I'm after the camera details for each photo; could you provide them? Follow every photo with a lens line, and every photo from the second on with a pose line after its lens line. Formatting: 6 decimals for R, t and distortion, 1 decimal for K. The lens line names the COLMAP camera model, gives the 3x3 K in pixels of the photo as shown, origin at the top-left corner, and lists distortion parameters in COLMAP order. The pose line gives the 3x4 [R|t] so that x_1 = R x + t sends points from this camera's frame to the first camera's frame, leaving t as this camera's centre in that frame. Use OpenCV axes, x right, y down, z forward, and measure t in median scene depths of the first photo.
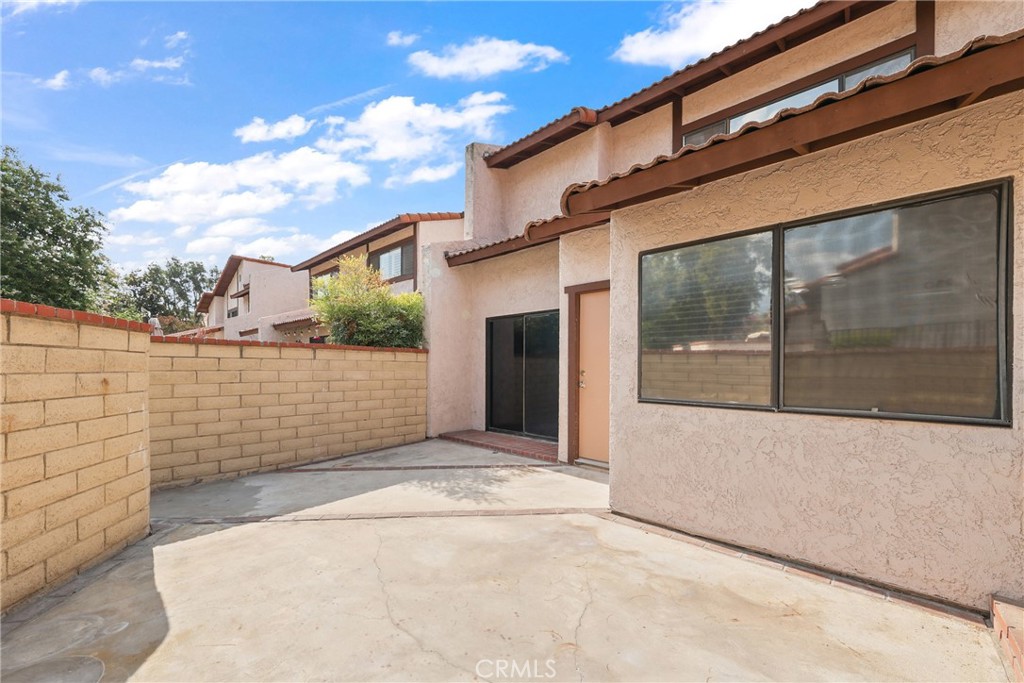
lens RADIAL K [[368.9, 0, 482.6], [0, 368.9, 374.9], [0, 0, 1]] dist [0.000531, 0.000073]
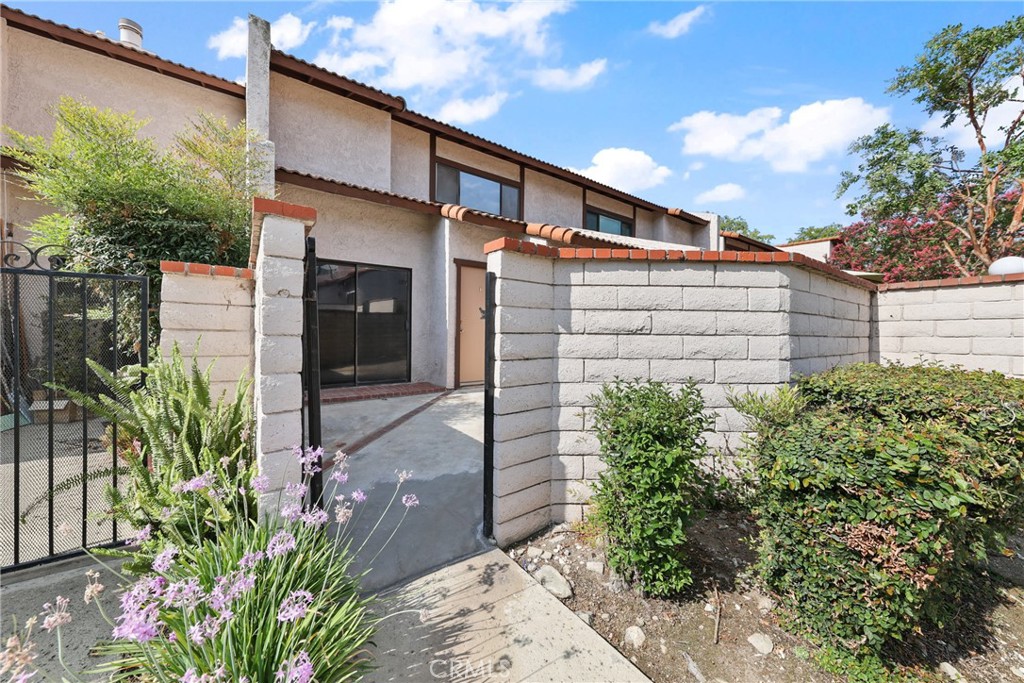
lens RADIAL K [[370.6, 0, 511.5], [0, 370.6, 331.6], [0, 0, 1]] dist [-0.000642, -0.000179]
pose [[0.170787, -0.009730, 0.985260, -1.134879], [0.010556, 0.999912, 0.008045, 0.021504], [-0.985251, 0.009026, 0.170875, 0.601564]]
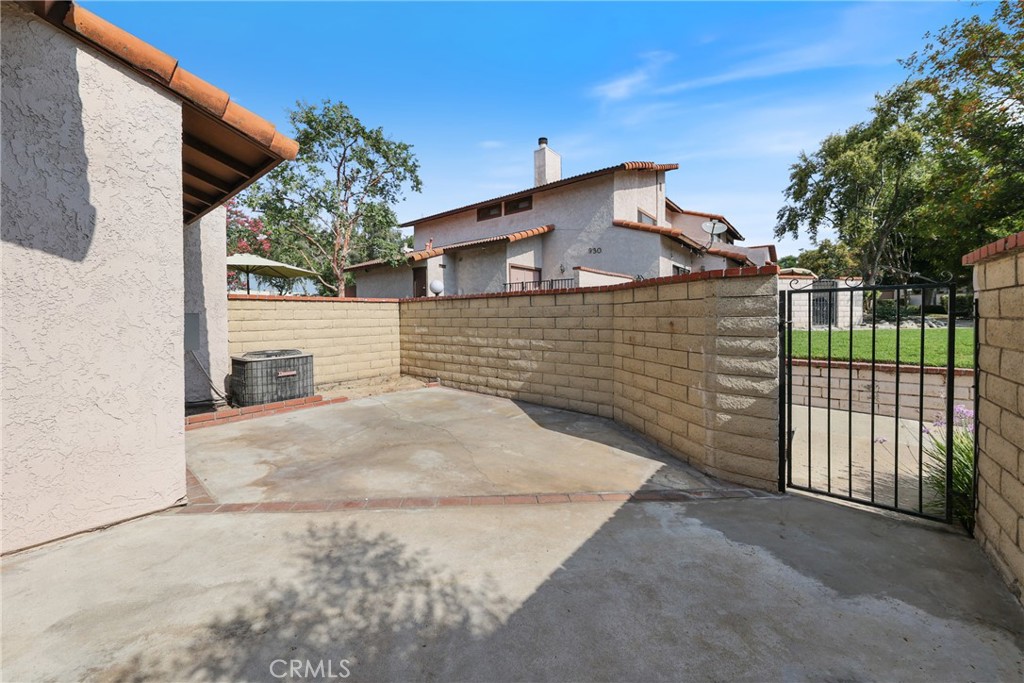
lens RADIAL K [[374.9, 0, 512.1], [0, 374.9, 317.1], [0, 0, 1]] dist [0.000134, -0.000056]
pose [[-0.996068, -0.002727, -0.088547, -0.173514], [-0.004676, 0.999751, 0.021811, -0.018257], [0.088466, 0.022139, -0.995833, 1.289442]]
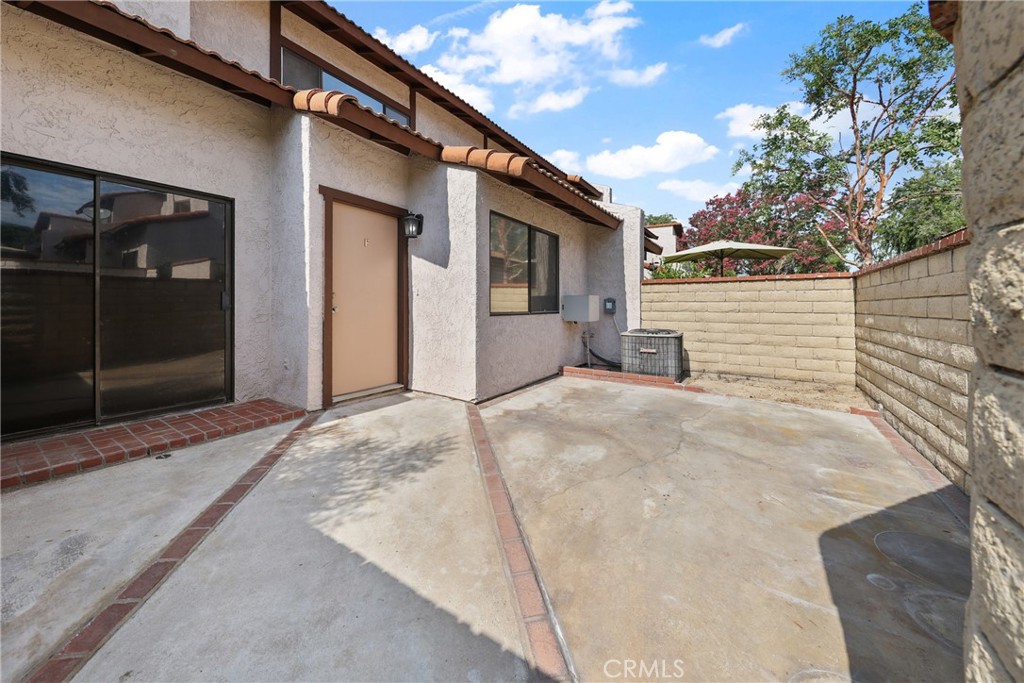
lens RADIAL K [[369.5, 0, 510.9], [0, 369.5, 307.6], [0, 0, 1]] dist [0.000447, -0.000036]
pose [[-0.183392, -0.019278, 0.982851, -0.663616], [0.009465, 0.999727, 0.021375, 0.008868], [-0.982994, 0.013223, -0.183159, 0.794150]]
